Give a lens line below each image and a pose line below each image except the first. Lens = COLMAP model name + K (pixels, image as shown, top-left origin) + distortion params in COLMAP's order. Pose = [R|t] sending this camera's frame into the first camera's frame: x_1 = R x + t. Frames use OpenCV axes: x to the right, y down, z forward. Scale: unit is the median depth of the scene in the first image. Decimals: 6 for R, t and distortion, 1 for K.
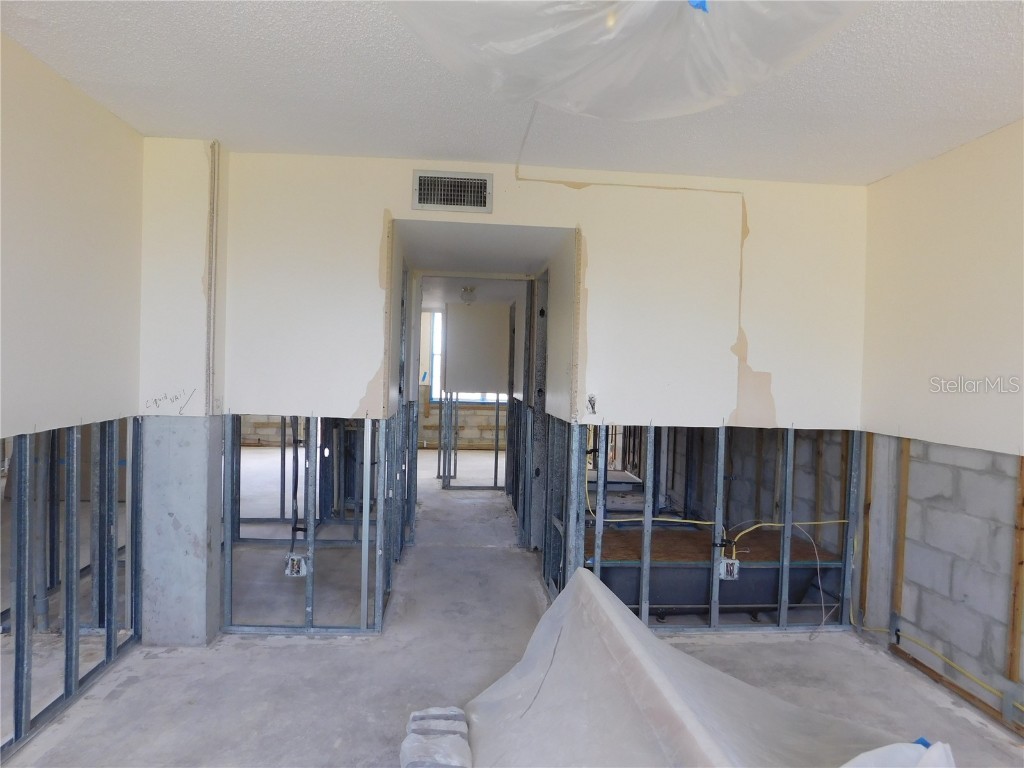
lens RADIAL K [[679.3, 0, 512.0], [0, 679.3, 384.0], [0, 0, 1]] dist [-0.063763, 0.055221]
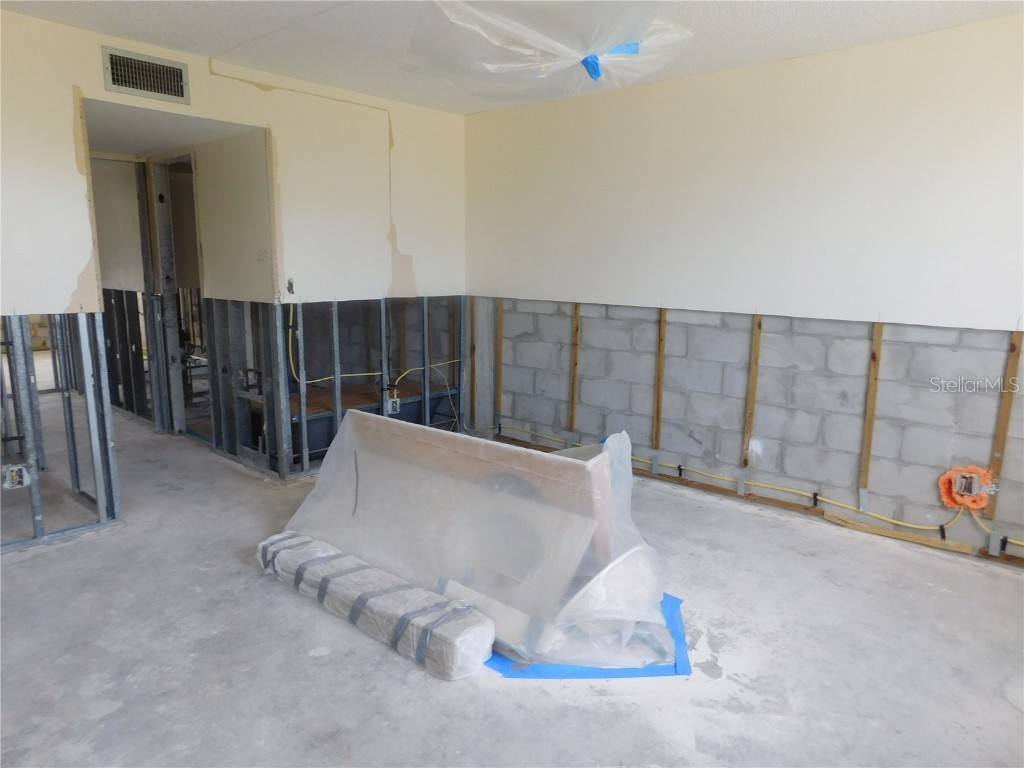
lens RADIAL K [[679.3, 0, 512.0], [0, 679.3, 384.0], [0, 0, 1]] dist [-0.063763, 0.055221]
pose [[0.722609, -0.146229, 0.675614, -0.430287], [0.024932, 0.982247, 0.185929, -0.011023], [-0.690808, -0.117510, 0.713426, -0.118097]]
